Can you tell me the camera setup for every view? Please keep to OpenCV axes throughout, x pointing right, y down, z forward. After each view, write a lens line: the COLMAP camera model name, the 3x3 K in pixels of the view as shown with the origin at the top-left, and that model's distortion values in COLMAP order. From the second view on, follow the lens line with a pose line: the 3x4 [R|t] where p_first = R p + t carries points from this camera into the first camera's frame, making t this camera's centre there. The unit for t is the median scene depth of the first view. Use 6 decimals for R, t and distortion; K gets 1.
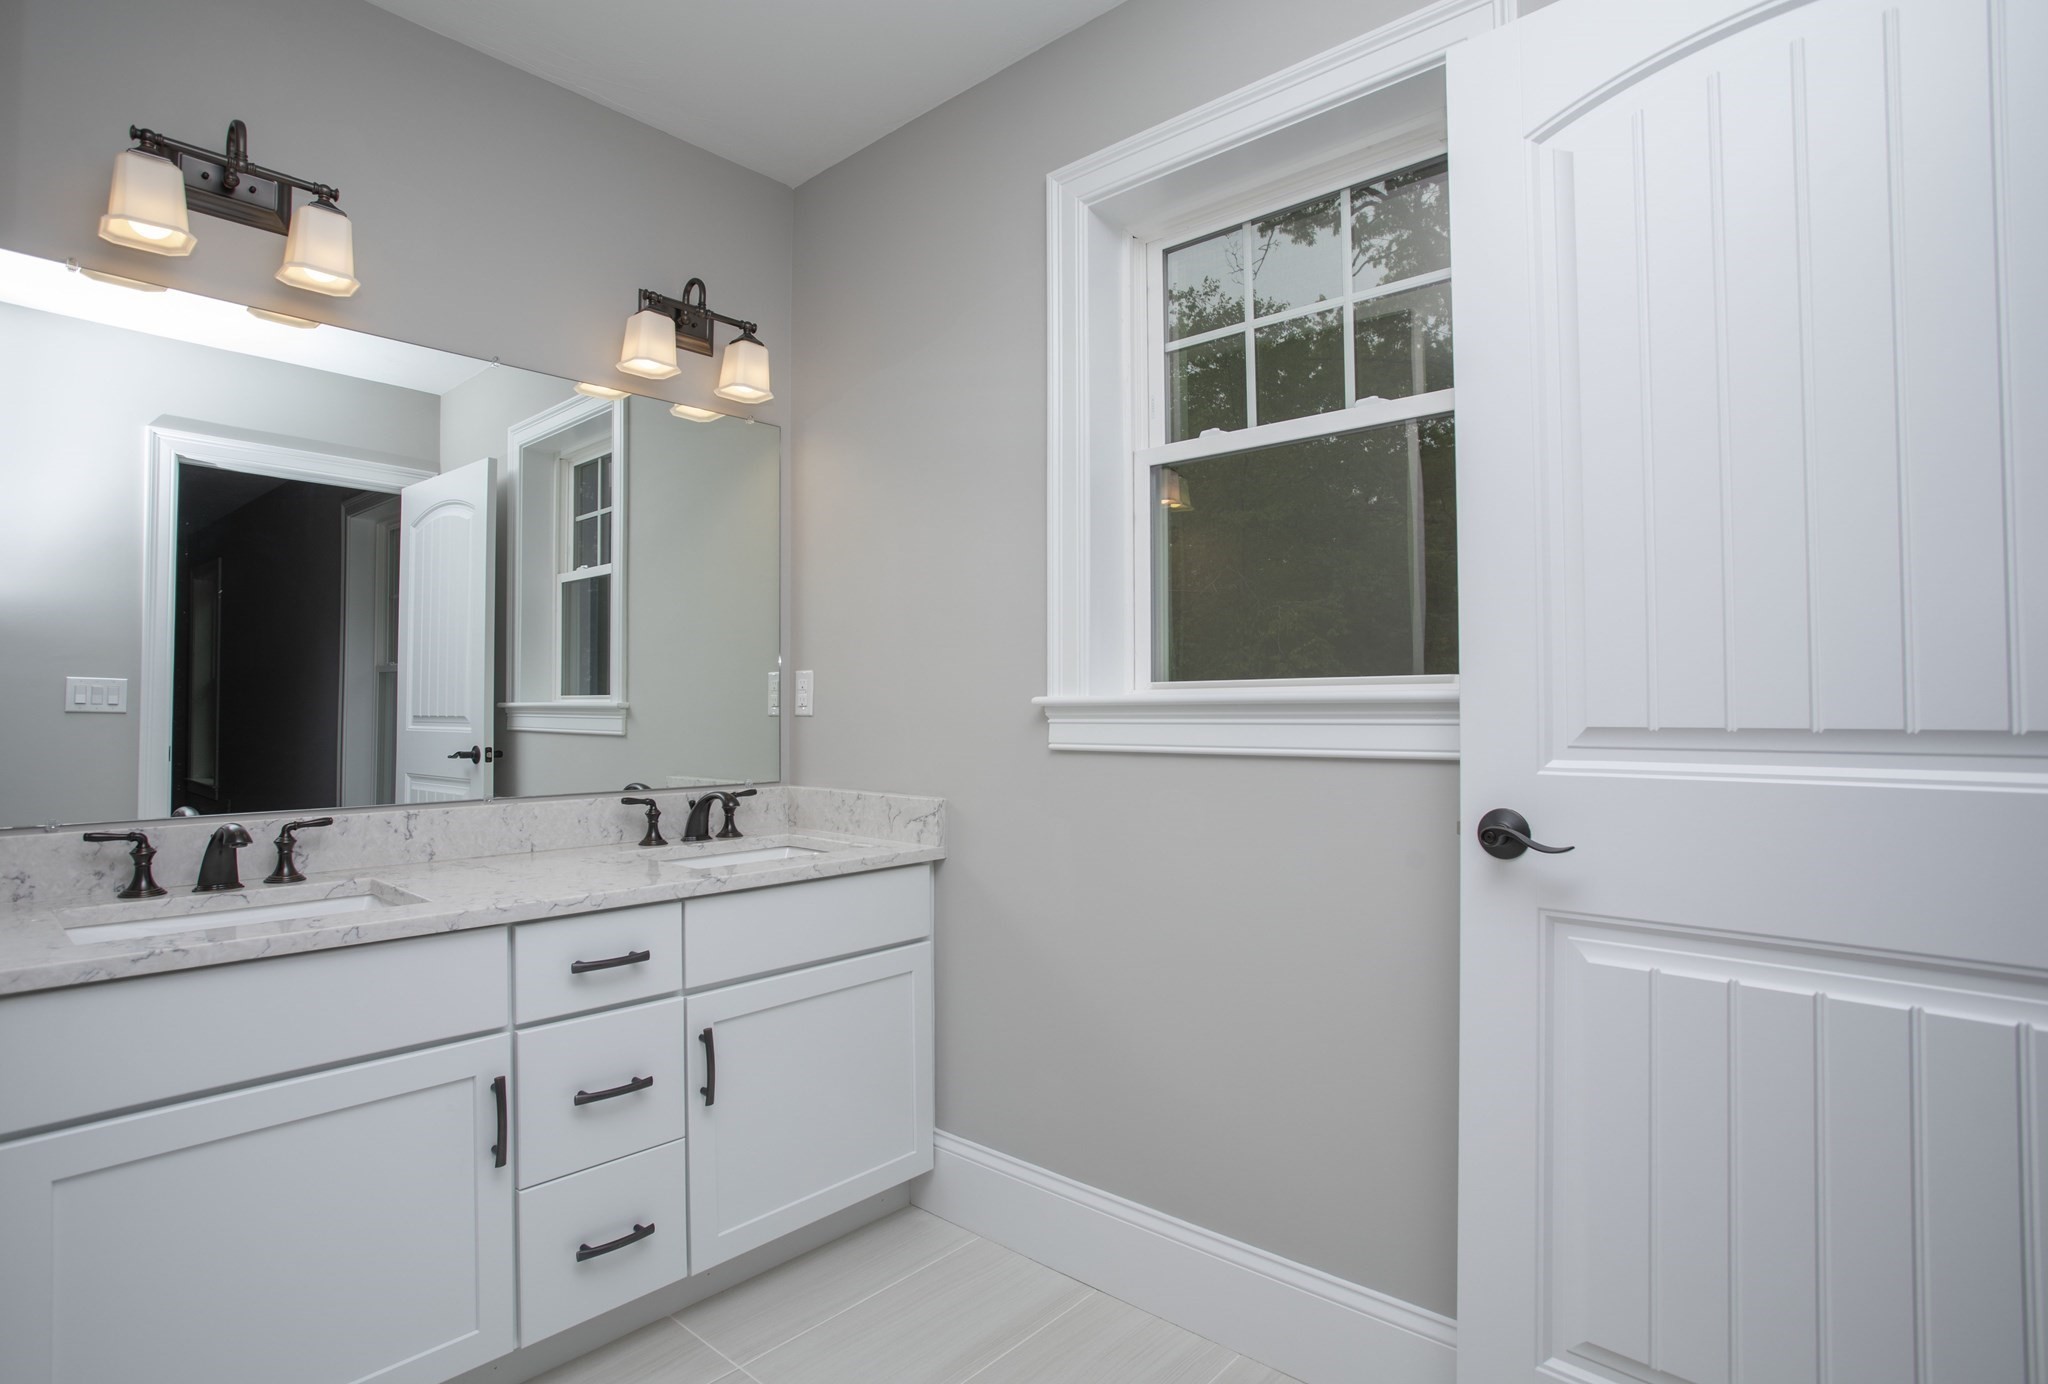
lens RADIAL K [[1015.4, 0, 1015.5], [0, 1015.4, 691.8], [0, 0, 1]] dist [-0.090329, 0.059521]
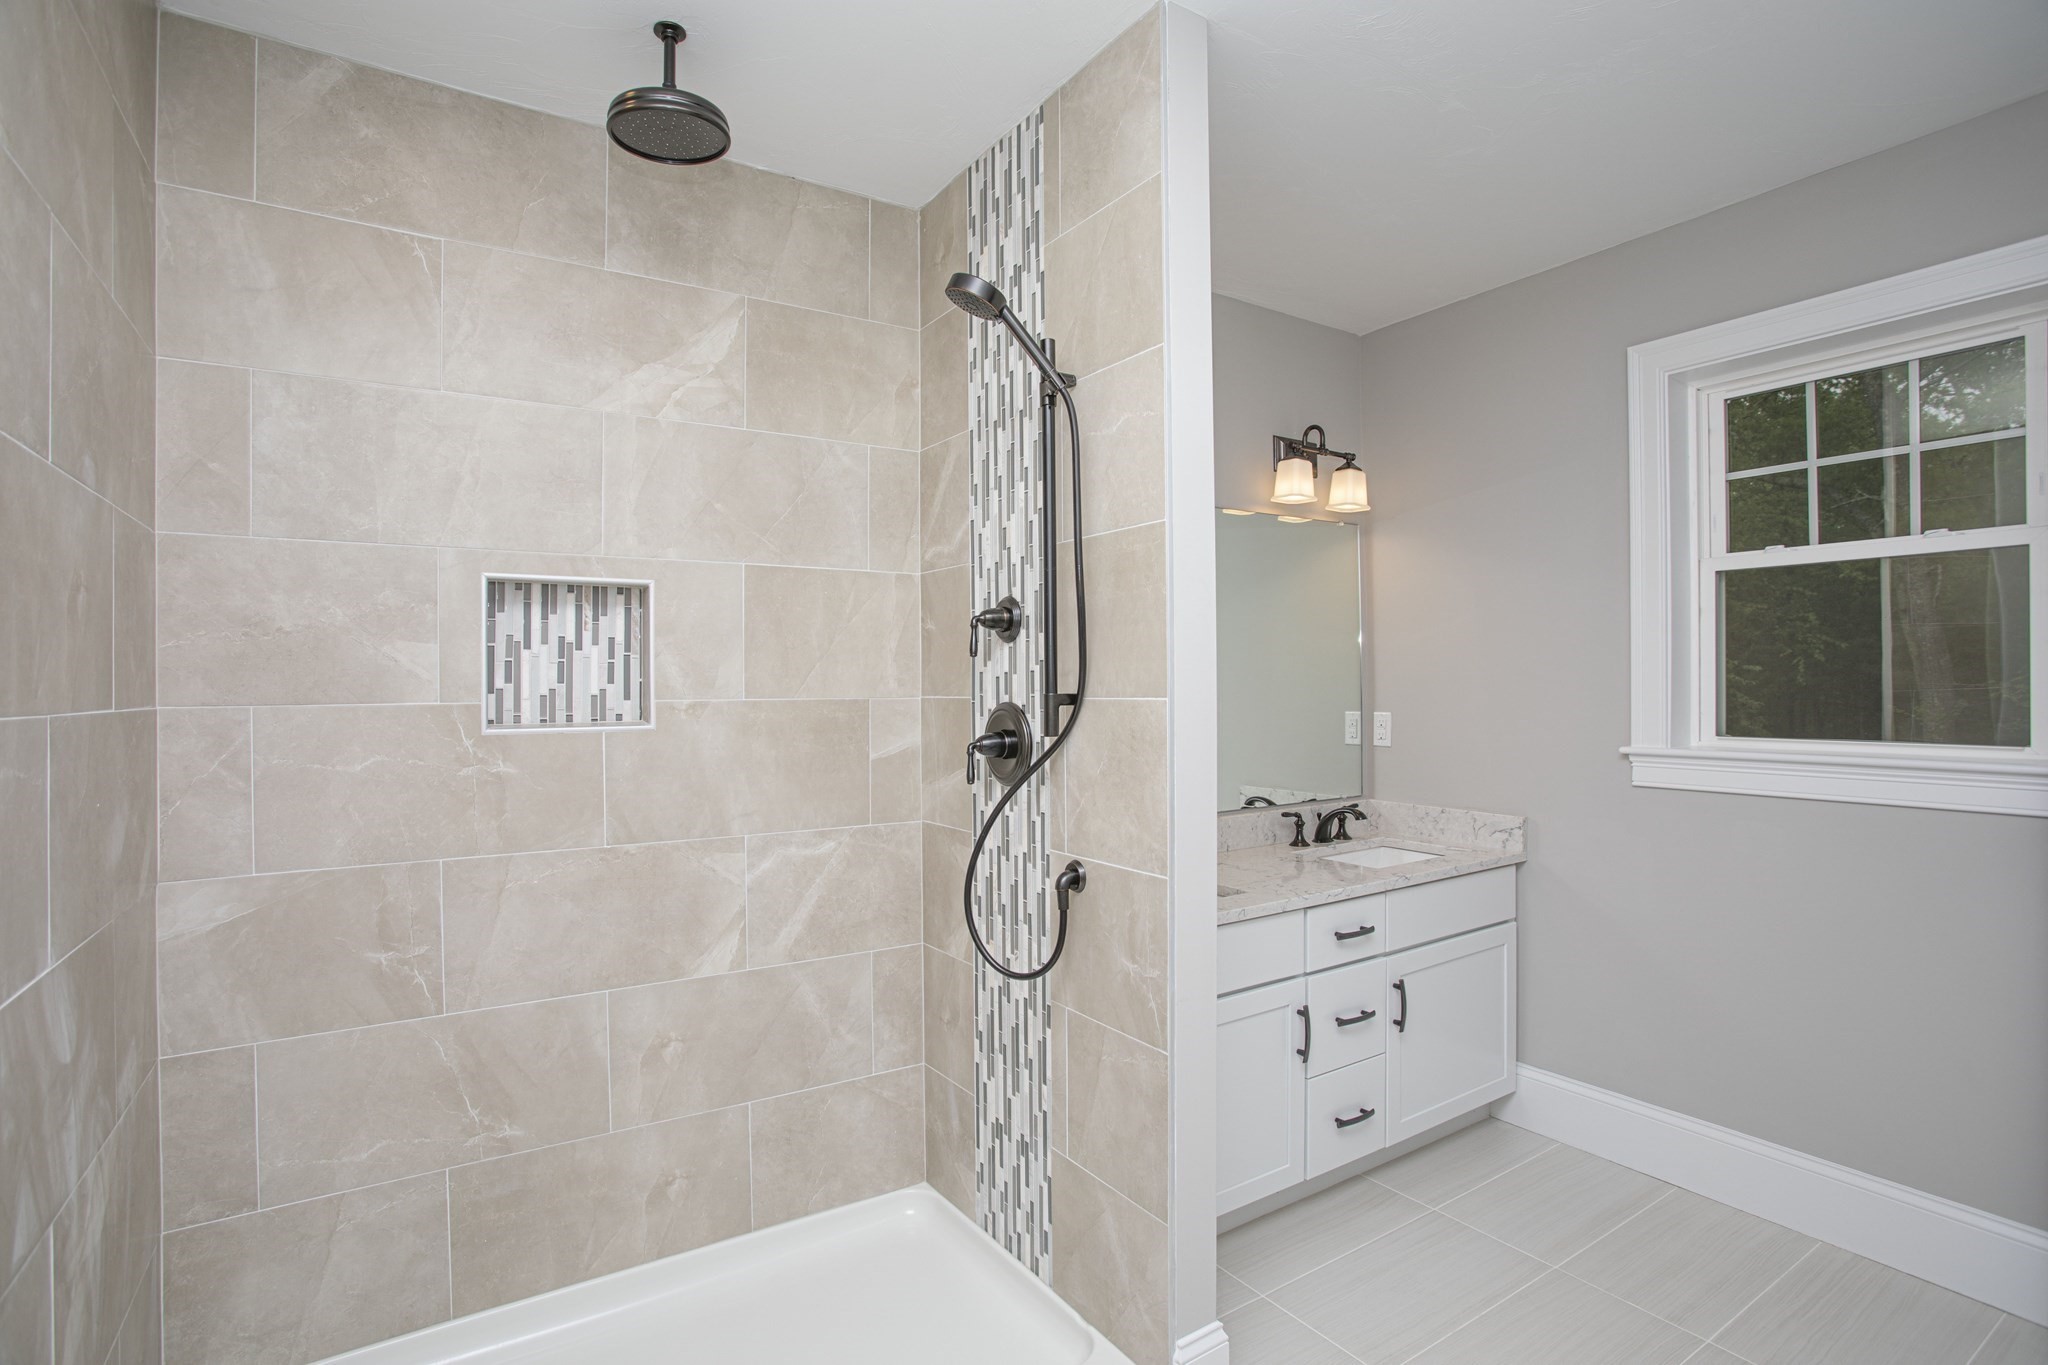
lens RADIAL K [[995.9, 0, 1009.4], [0, 995.9, 683.7], [0, 0, 1]] dist [-0.068971, 0.030035]
pose [[0.967821, -0.005679, -0.251574, -0.407215], [0.013584, 0.999467, 0.029696, -0.117906], [0.251271, -0.032158, 0.967382, -0.418509]]
